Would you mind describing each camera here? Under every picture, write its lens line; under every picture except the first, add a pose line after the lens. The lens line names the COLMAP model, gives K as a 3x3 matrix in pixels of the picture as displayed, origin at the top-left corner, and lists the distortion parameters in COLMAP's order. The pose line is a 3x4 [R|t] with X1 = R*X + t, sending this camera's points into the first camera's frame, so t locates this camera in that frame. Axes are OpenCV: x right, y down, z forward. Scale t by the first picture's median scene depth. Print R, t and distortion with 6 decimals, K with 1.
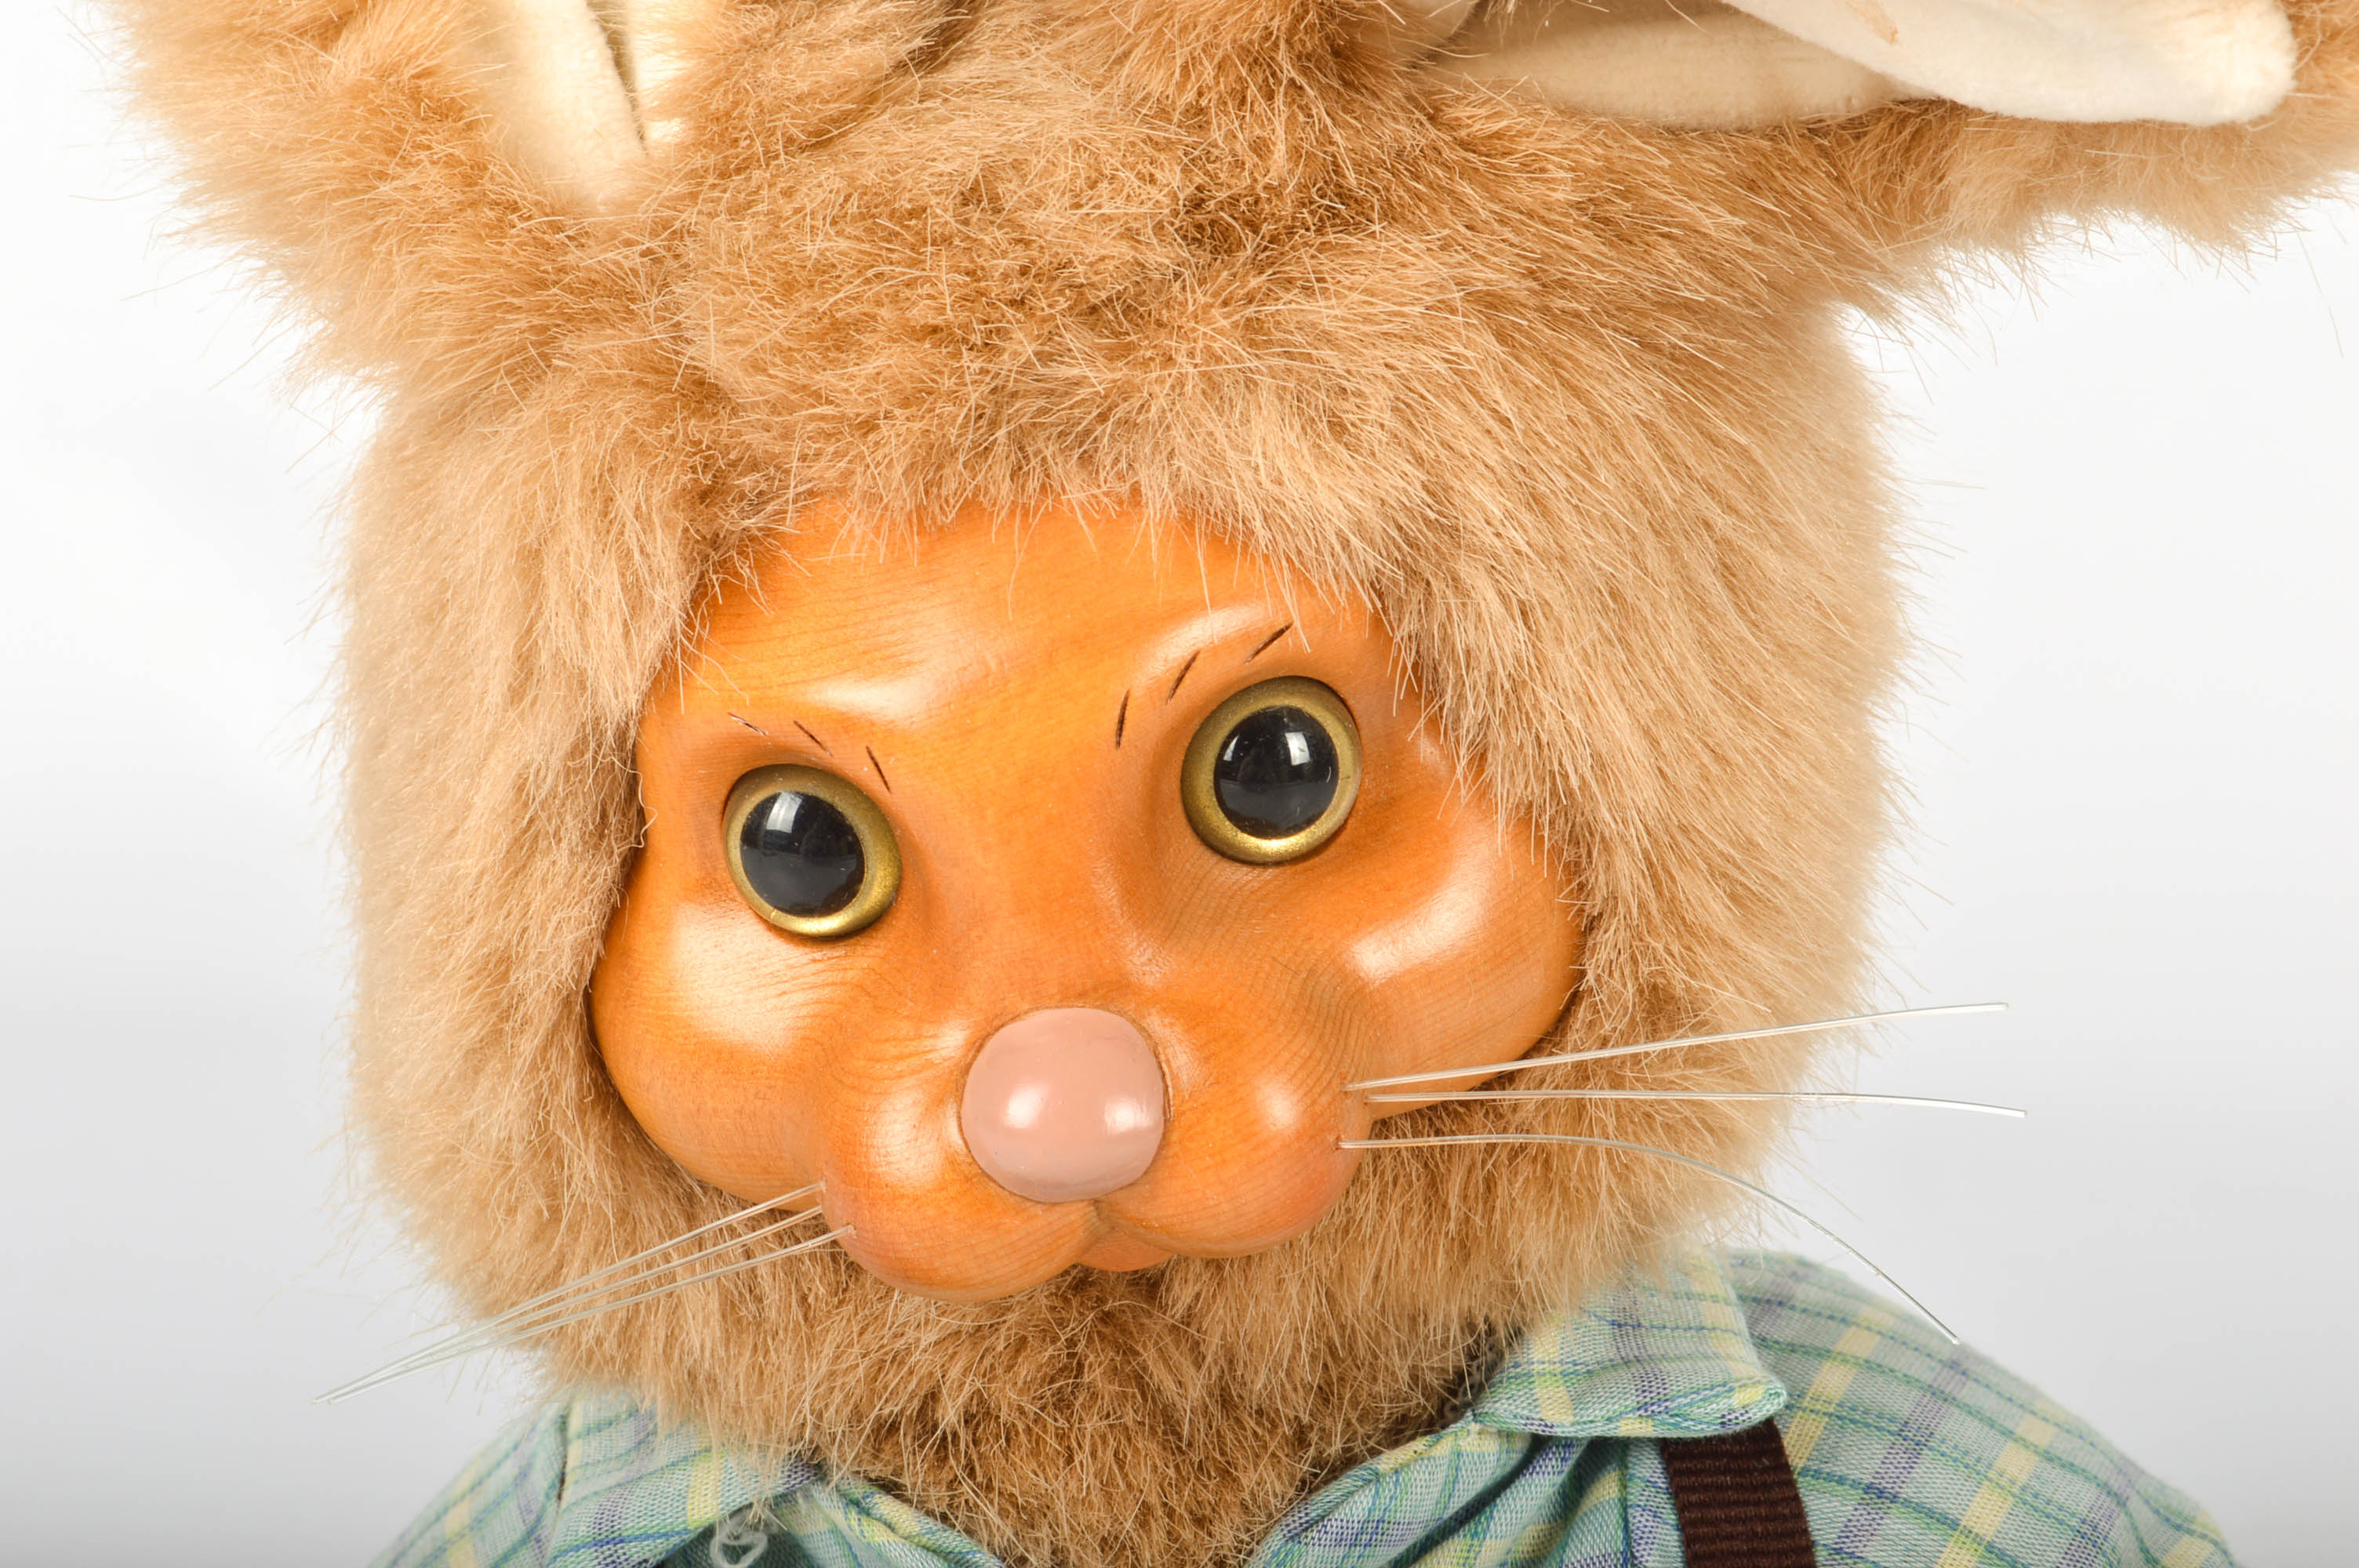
lens RADIAL K [[5533.1, 0, 1187.2], [0, 5533.1, 777.9], [0, 0, 1]] dist [0.044324, 0.000000]
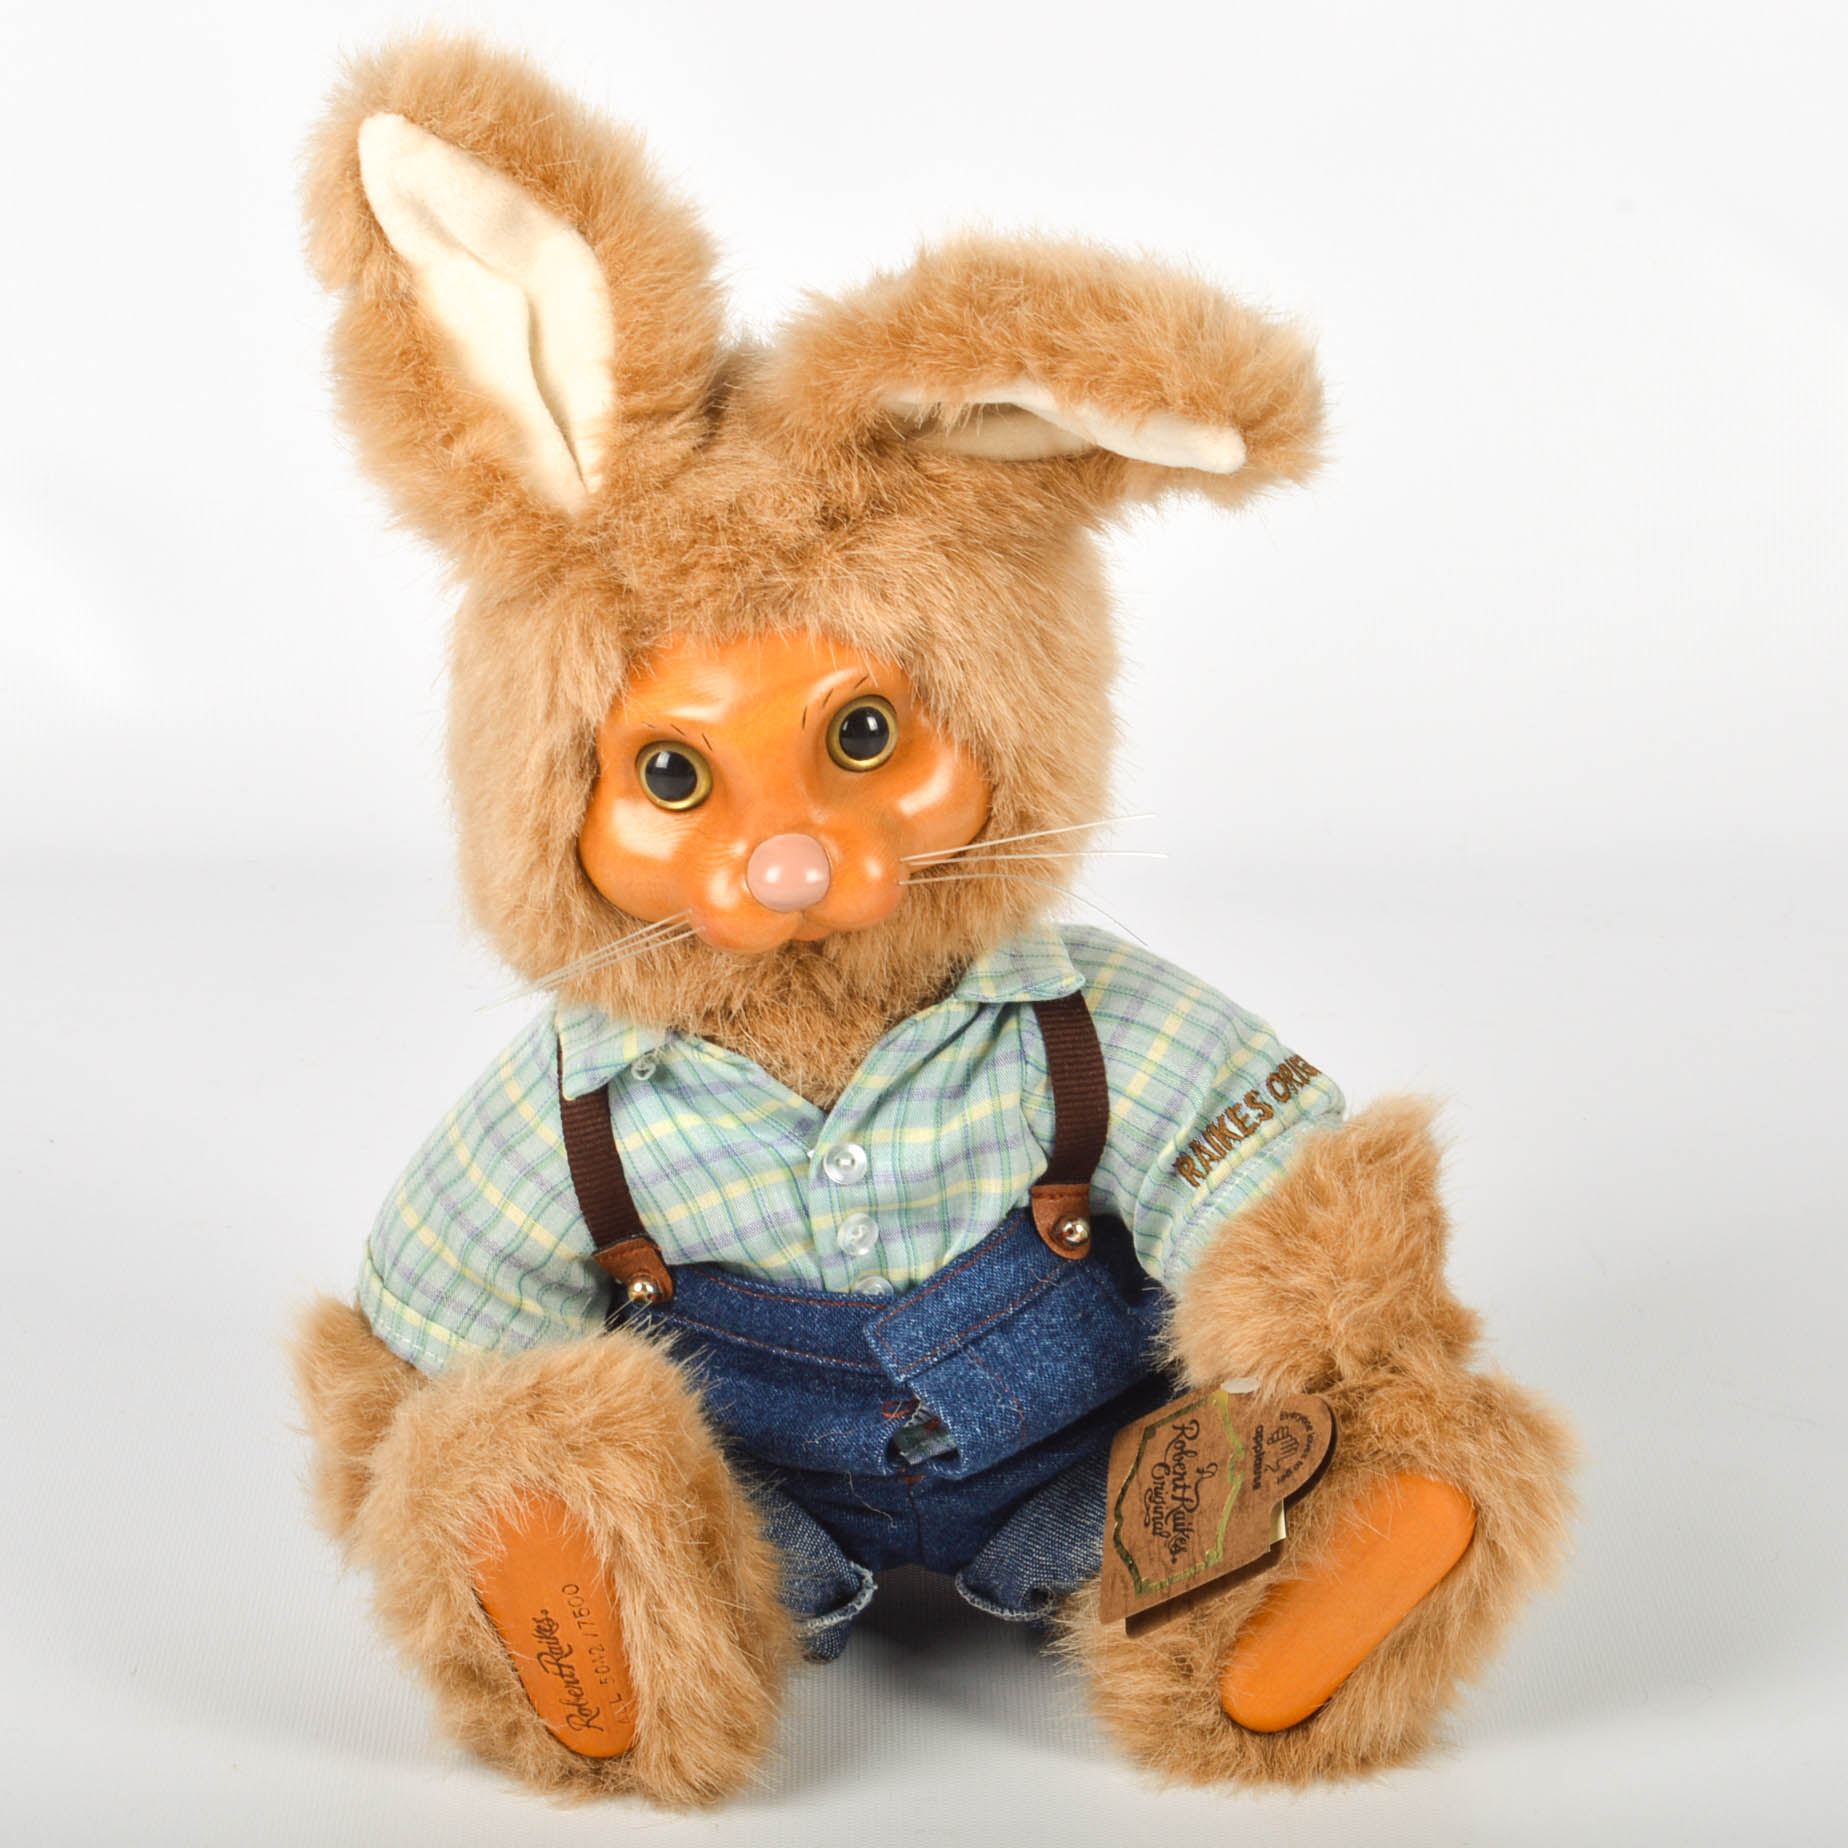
lens RADIAL K [[4906.9, 0, 916.6], [0, 4906.9, 921.0], [0, 0, 1]] dist [-0.023420, 0.000000]
pose [[0.996736, -0.053327, 0.060608, -0.095166], [0.049327, 0.996621, 0.065674, -0.058802], [-0.063905, -0.062470, 0.995999, -1.152313]]
